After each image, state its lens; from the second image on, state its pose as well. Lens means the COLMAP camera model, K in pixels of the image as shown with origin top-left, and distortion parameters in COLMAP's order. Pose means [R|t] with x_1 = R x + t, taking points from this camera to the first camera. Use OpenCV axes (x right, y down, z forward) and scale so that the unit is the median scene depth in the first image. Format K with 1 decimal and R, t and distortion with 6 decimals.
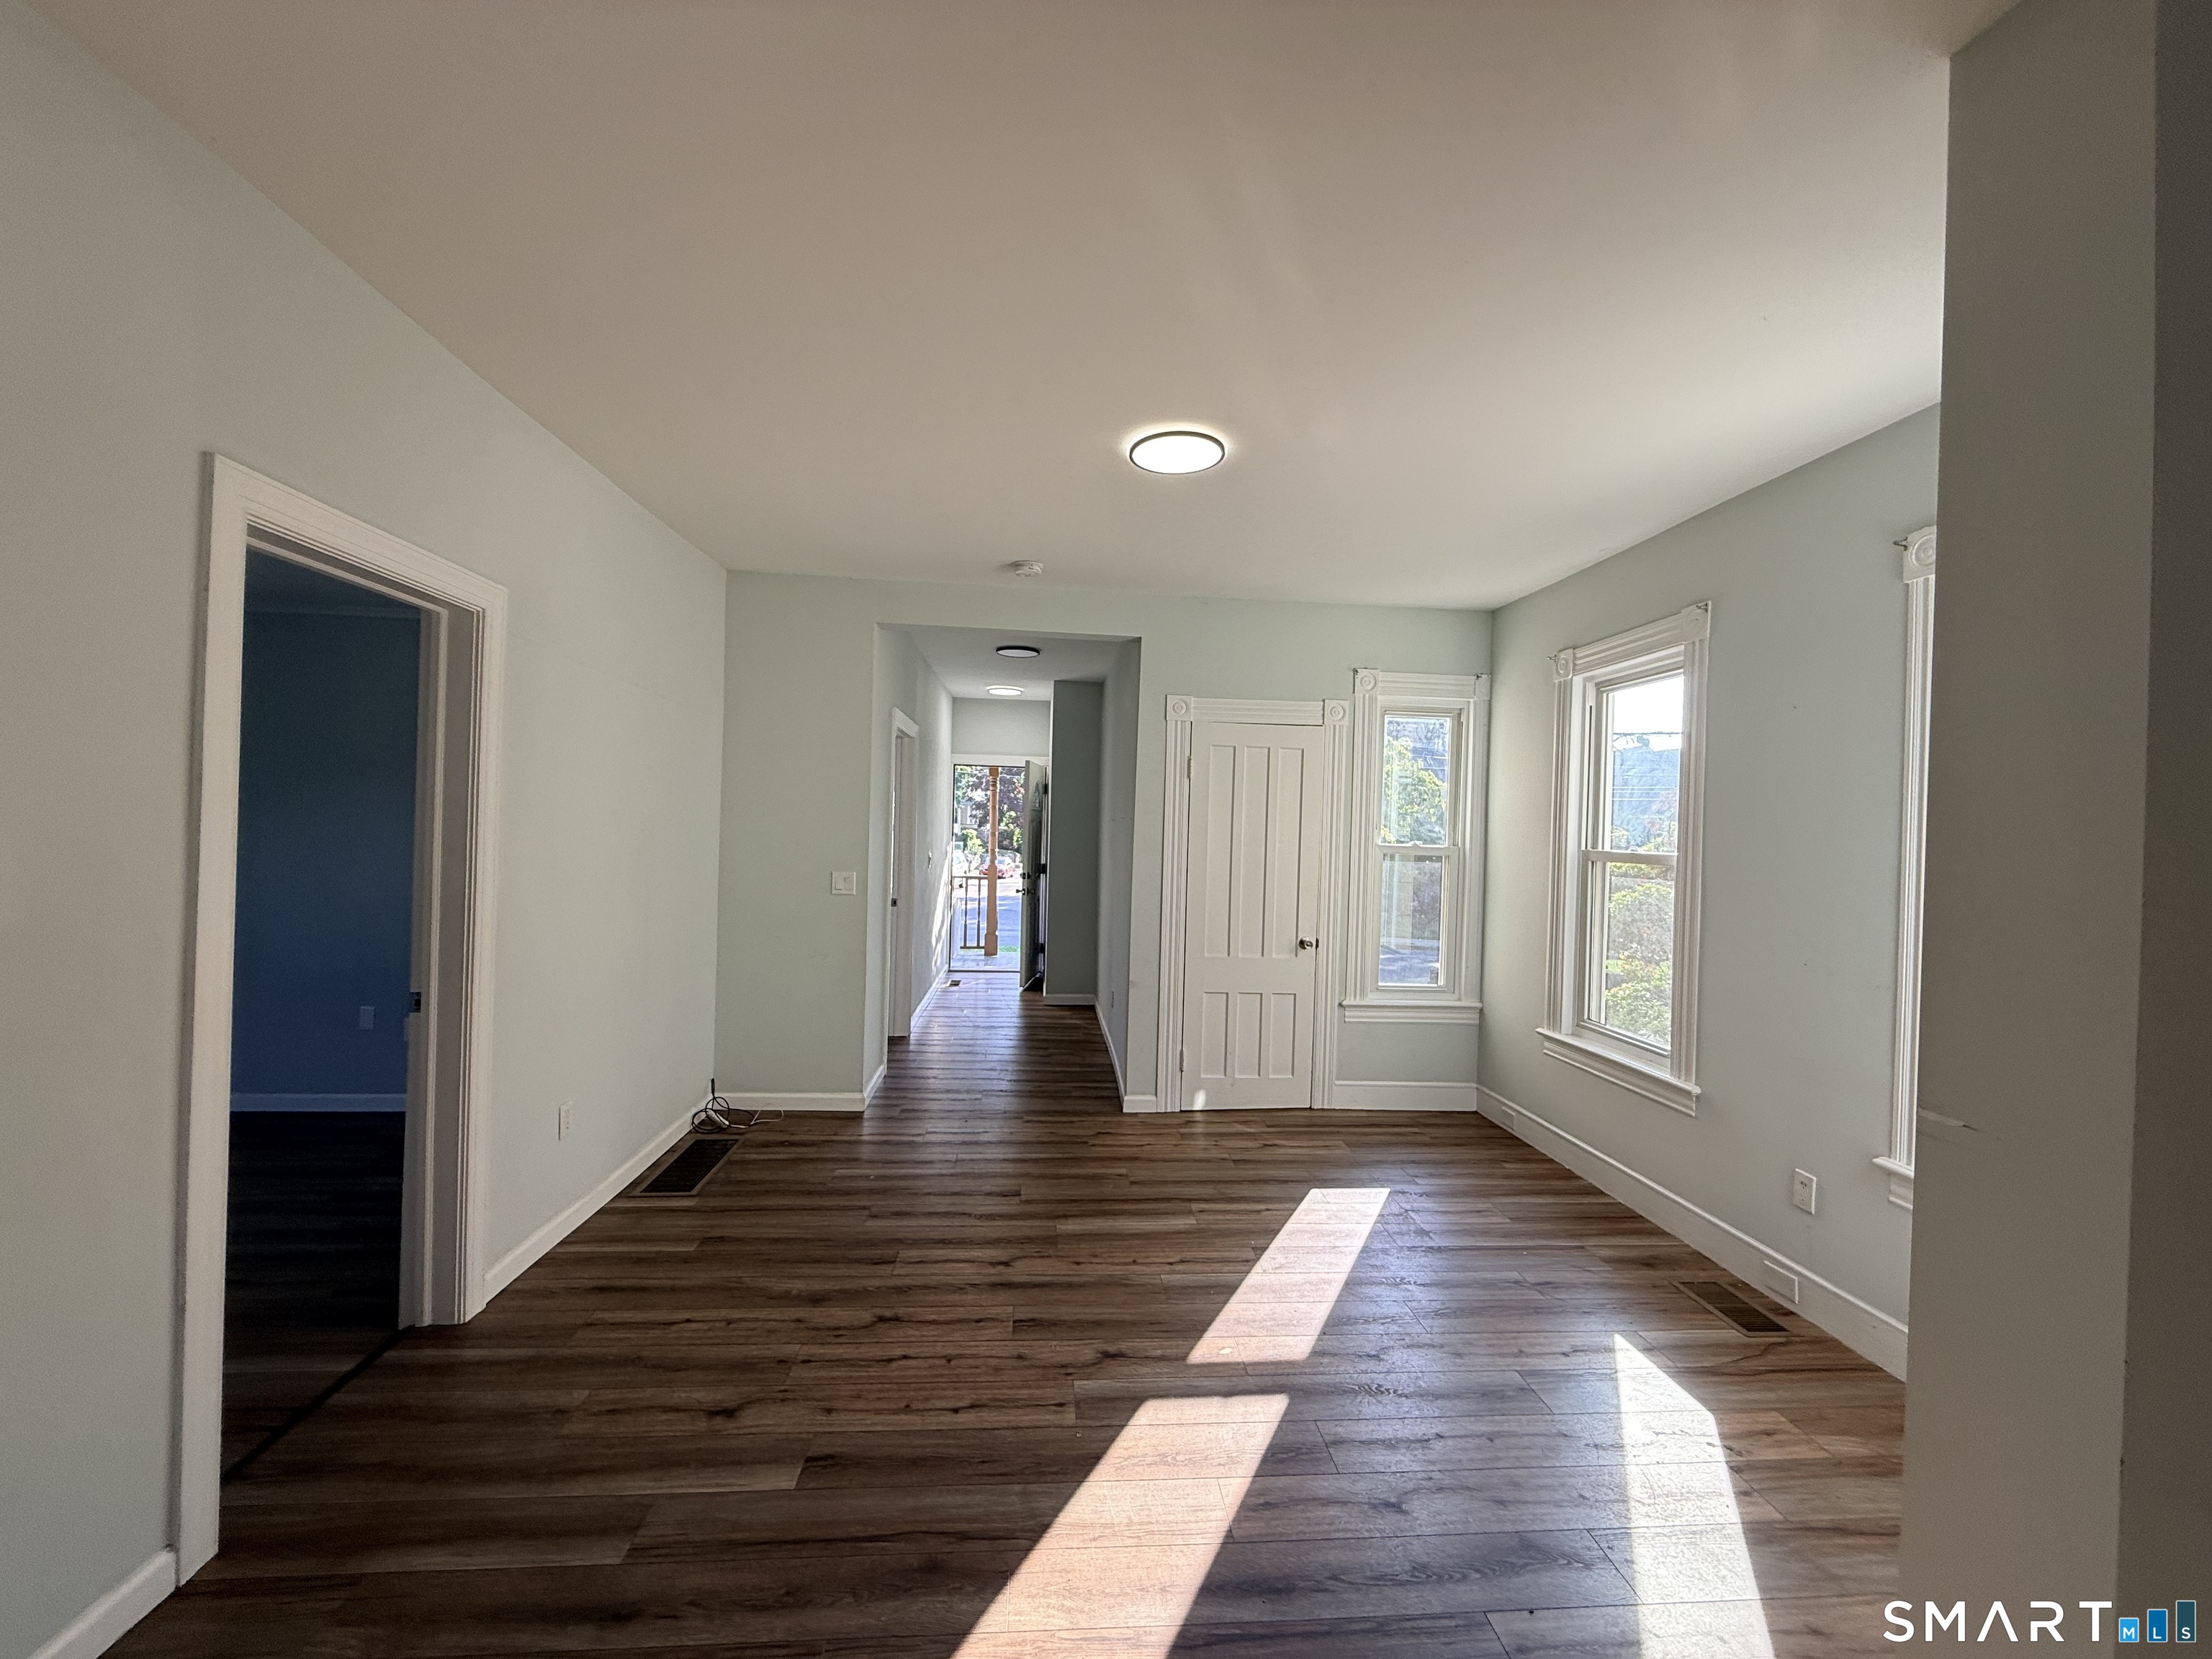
lens RADIAL K [[886.0, 0, 1103.4], [0, 886.0, 830.3], [0, 0, 1]] dist [0.000908, 0.000234]
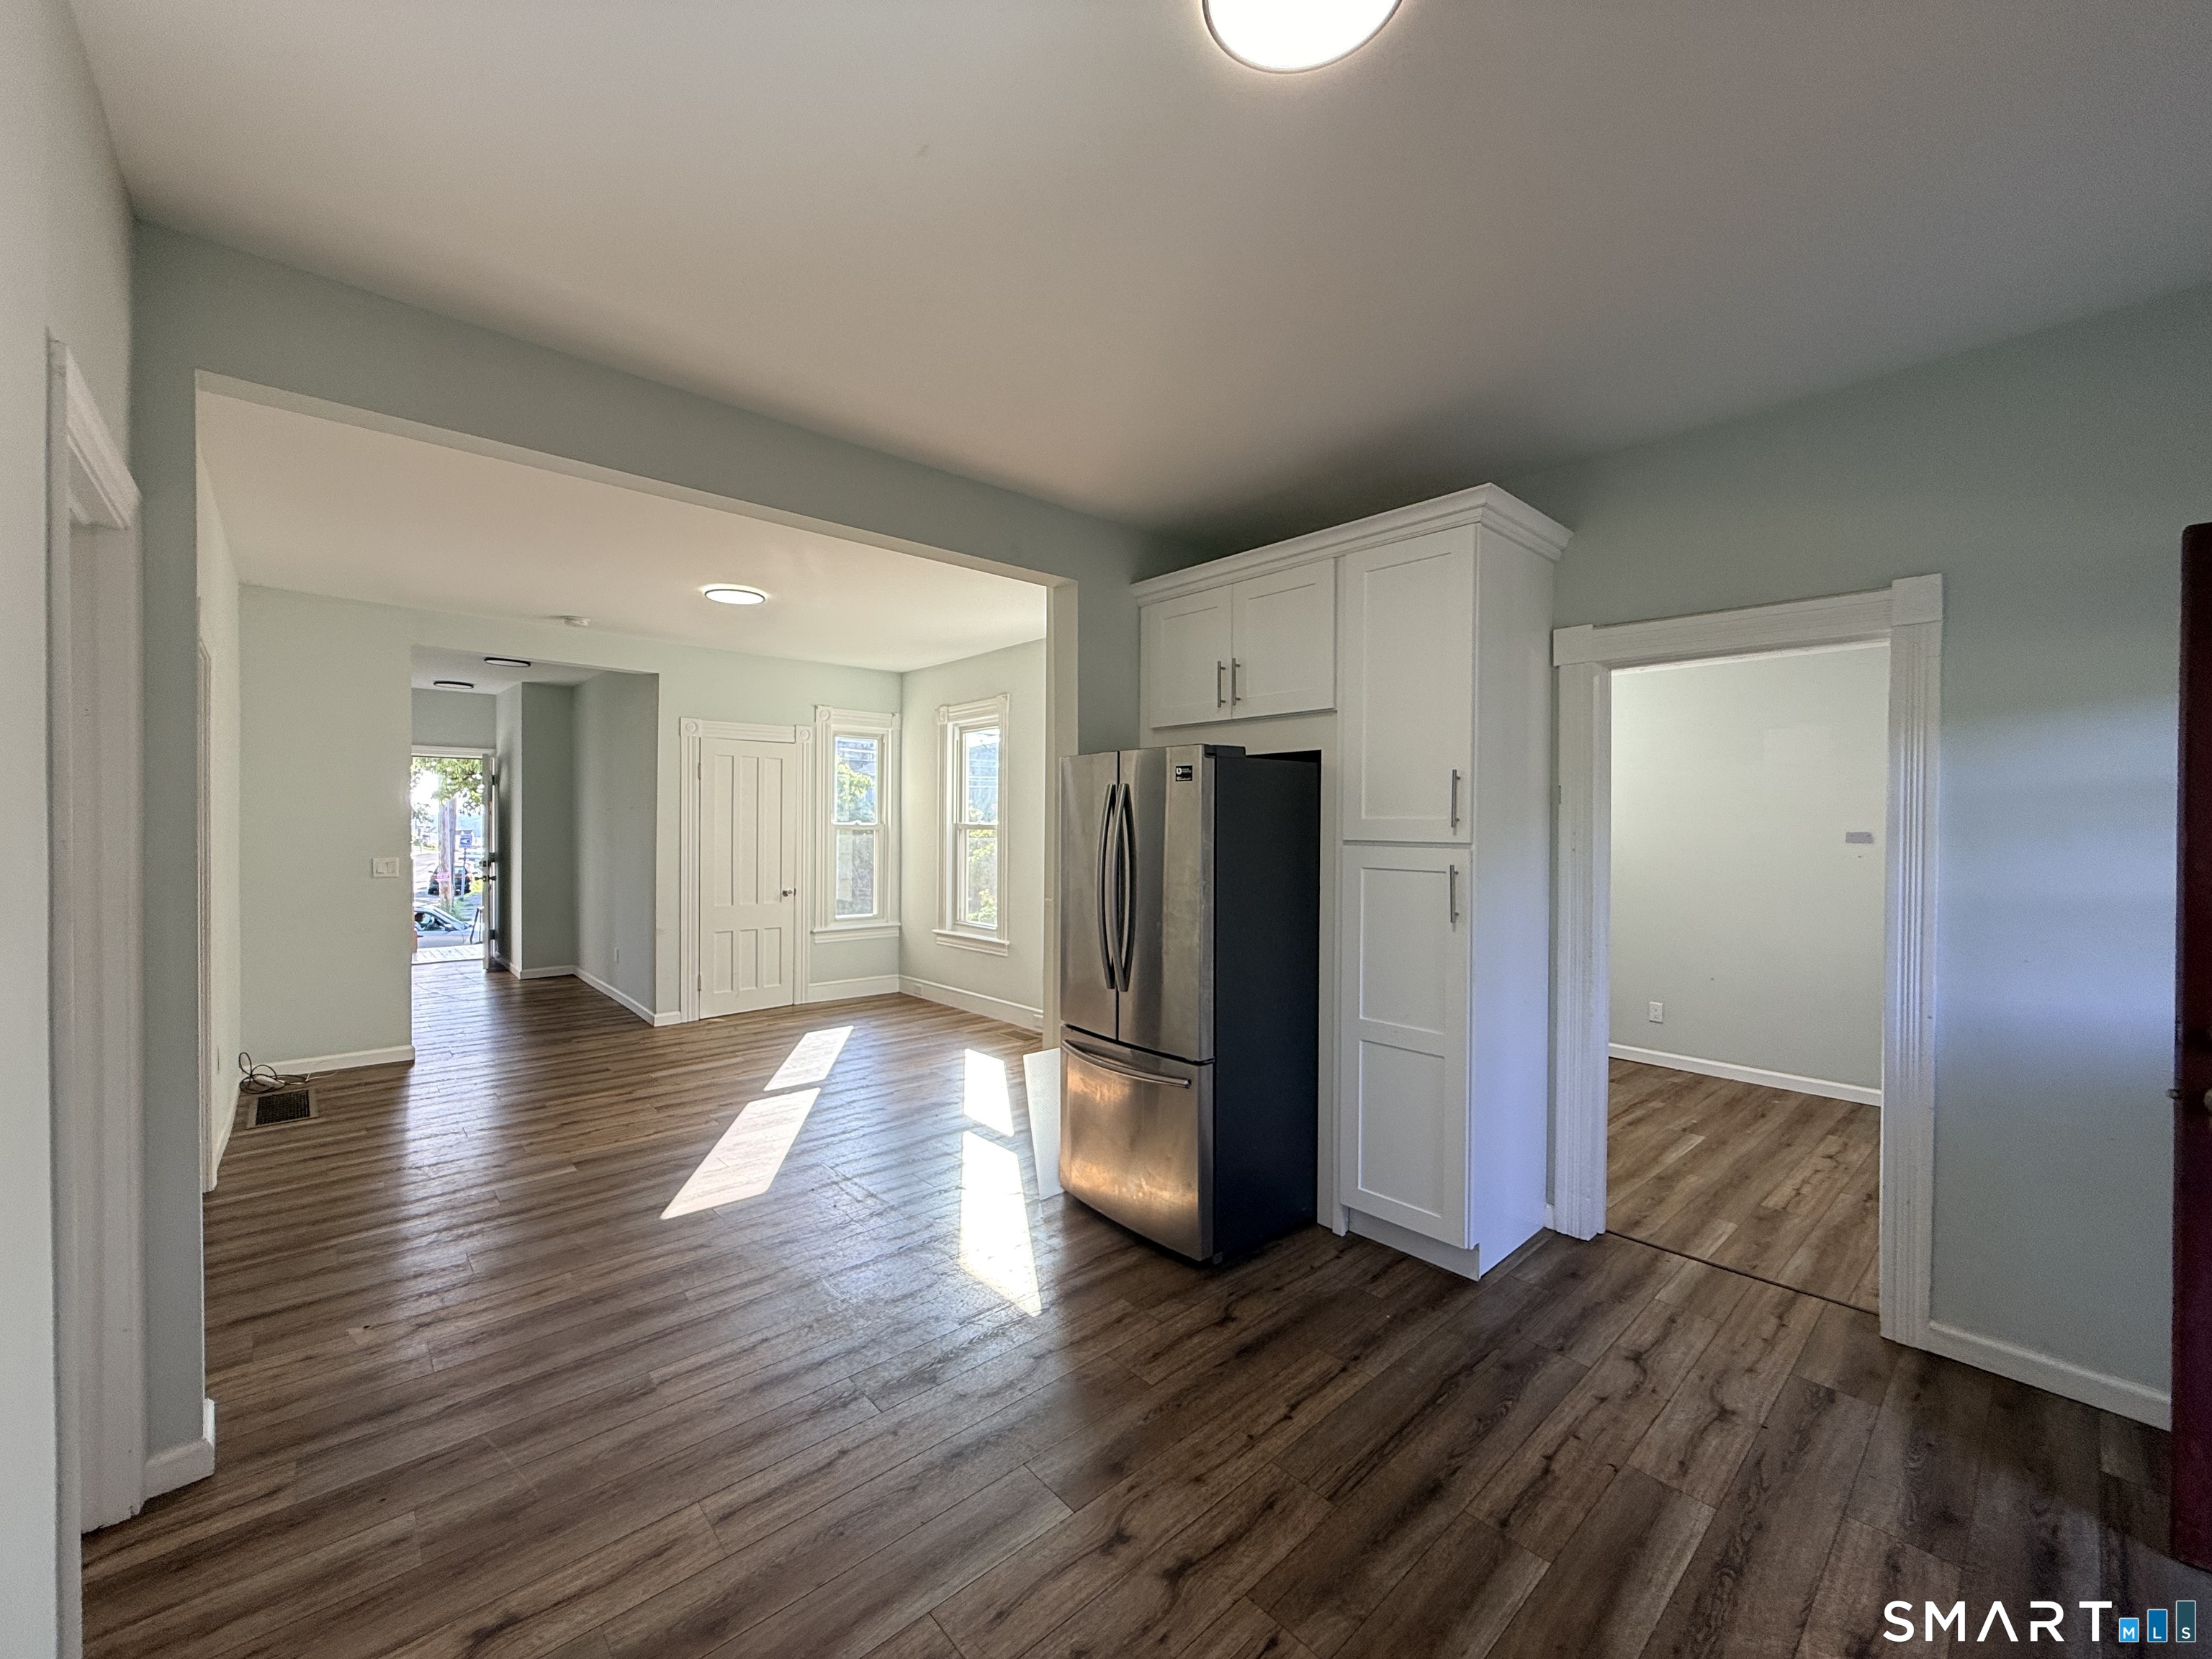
lens RADIAL K [[886.0, 0, 1107.8], [0, 886.0, 830.1], [0, 0, 1]] dist [0.000908, 0.000234]
pose [[0.793828, -0.028688, 0.607465, -0.324344], [0.017771, 0.999554, 0.023982, -0.000987], [-0.607882, -0.008242, 0.793984, -0.659279]]
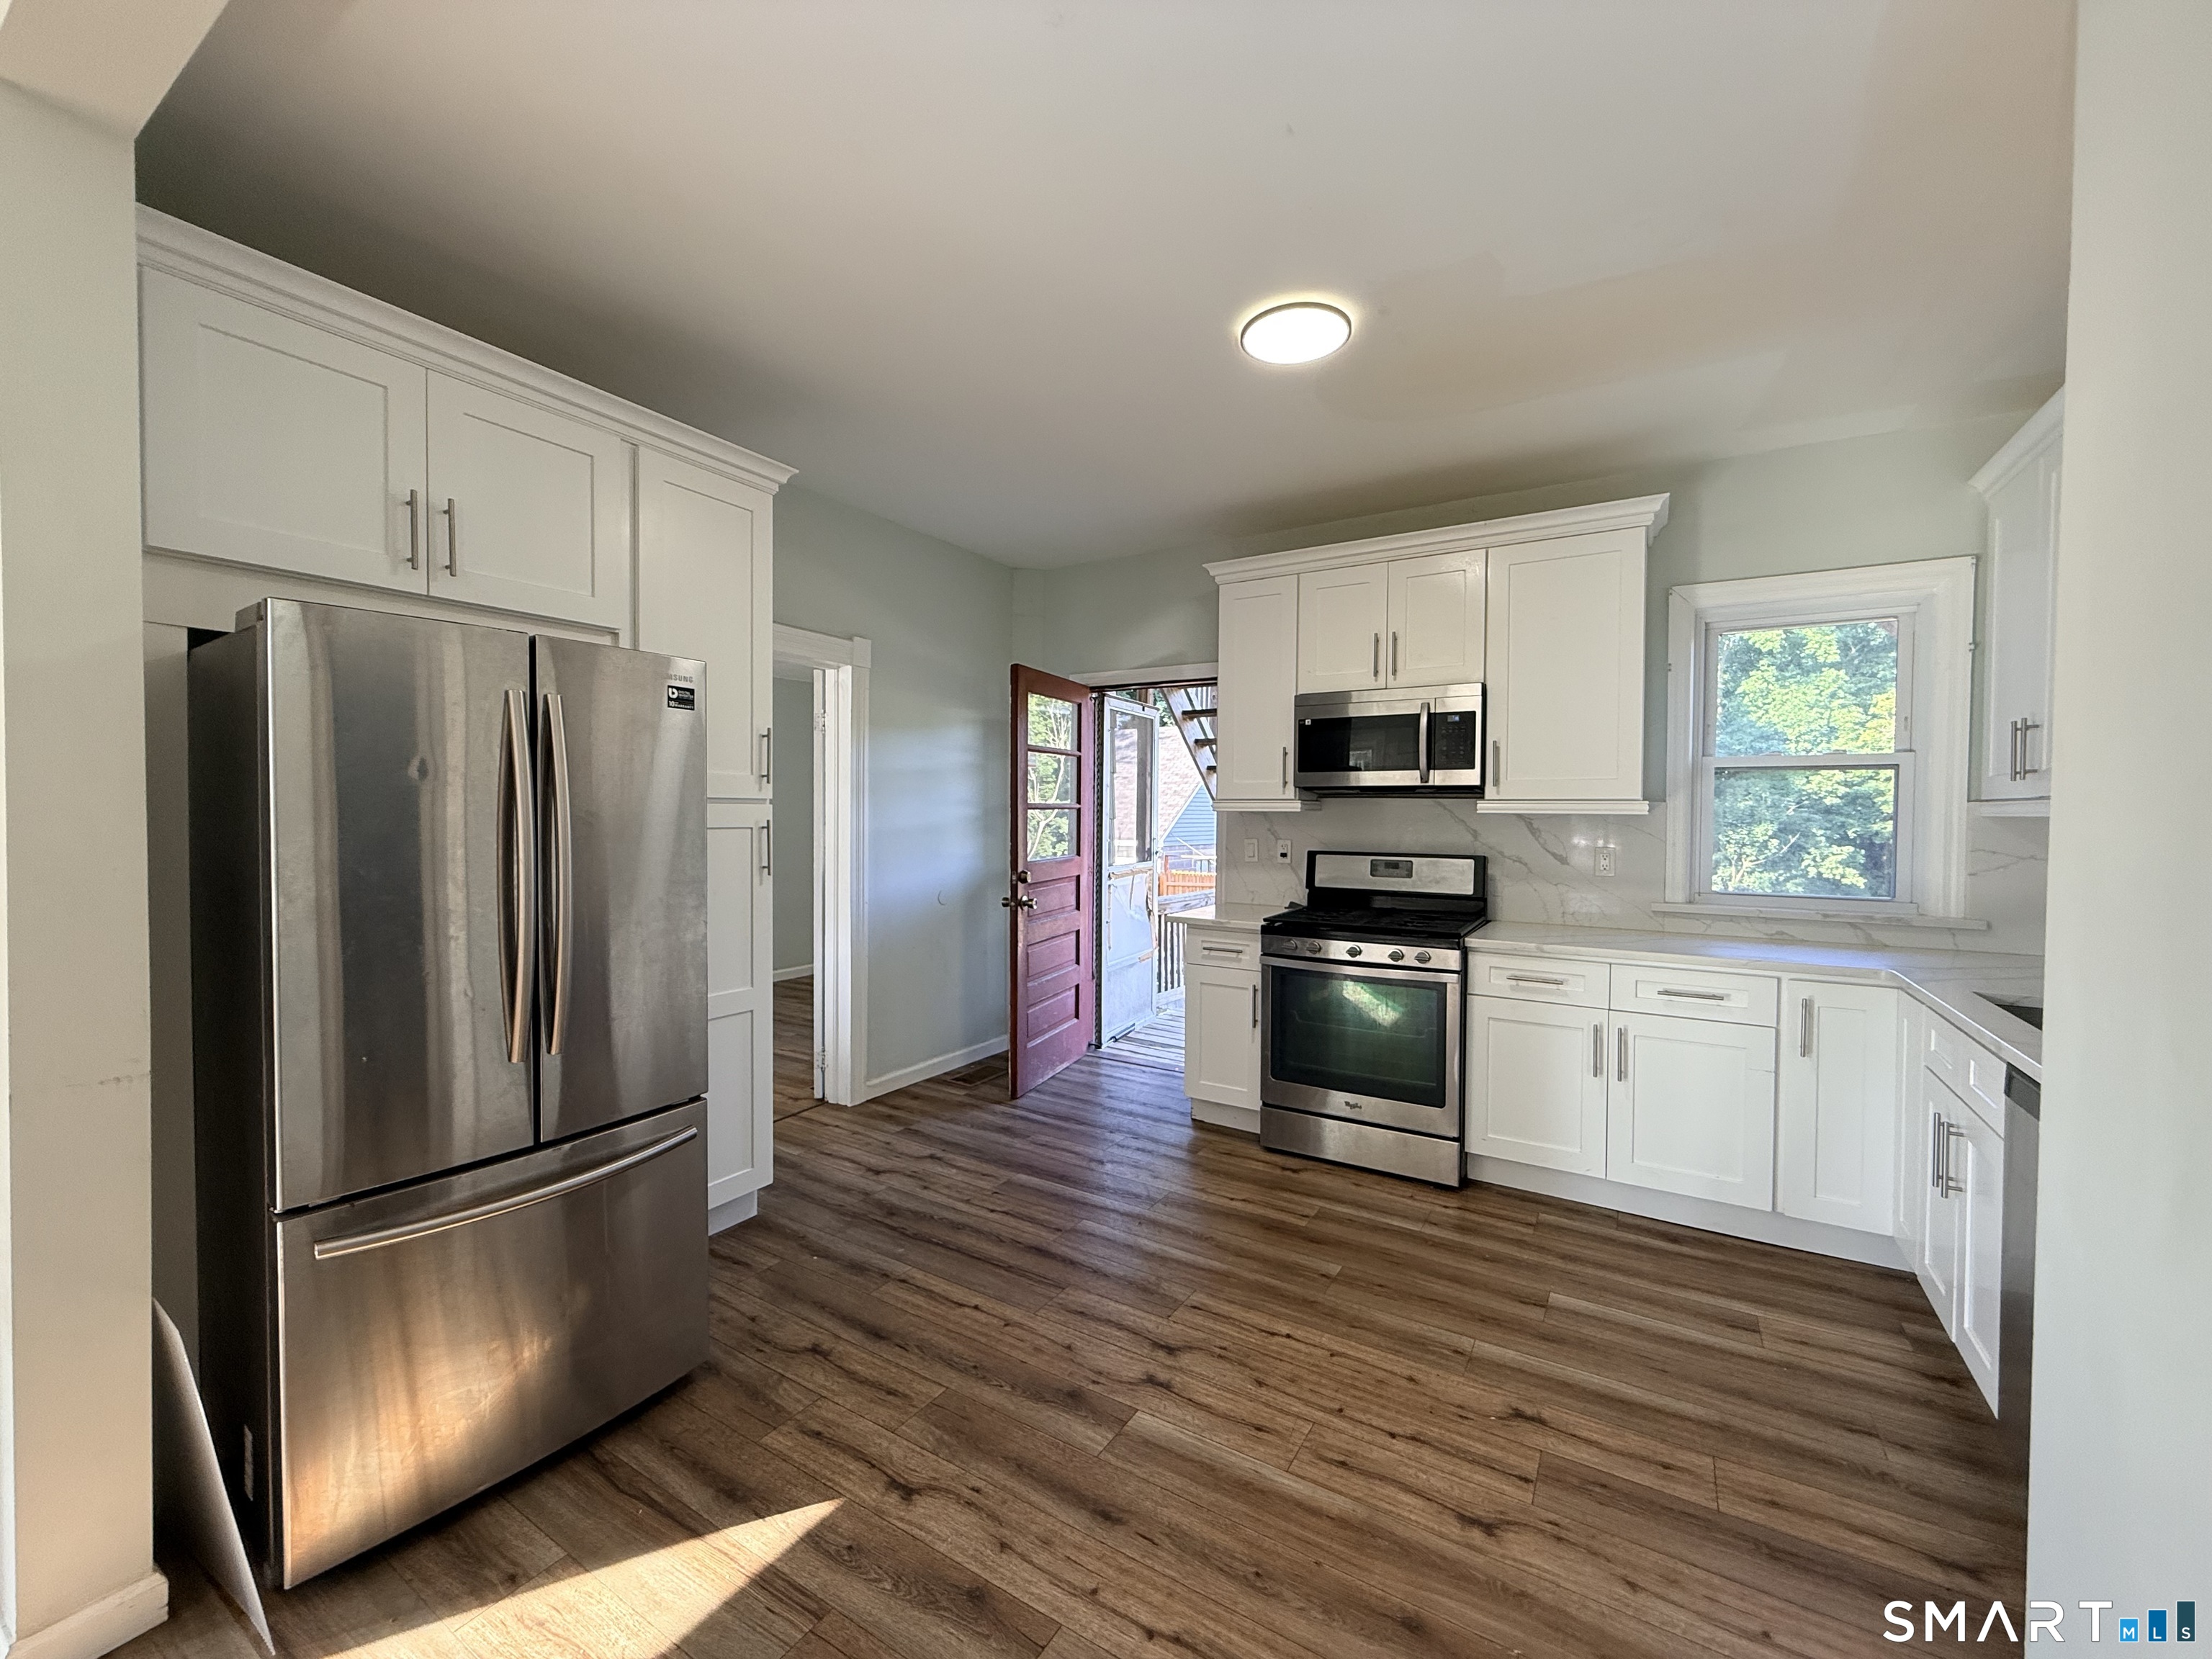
lens RADIAL K [[886.0, 0, 1103.7], [0, 886.0, 828.8], [0, 0, 1]] dist [0.000908, 0.000234]
pose [[-0.806759, -0.045198, 0.589150, -0.332525], [-0.028066, 0.998876, 0.038198, 0.023403], [-0.590214, 0.014281, -0.807121, 0.284488]]
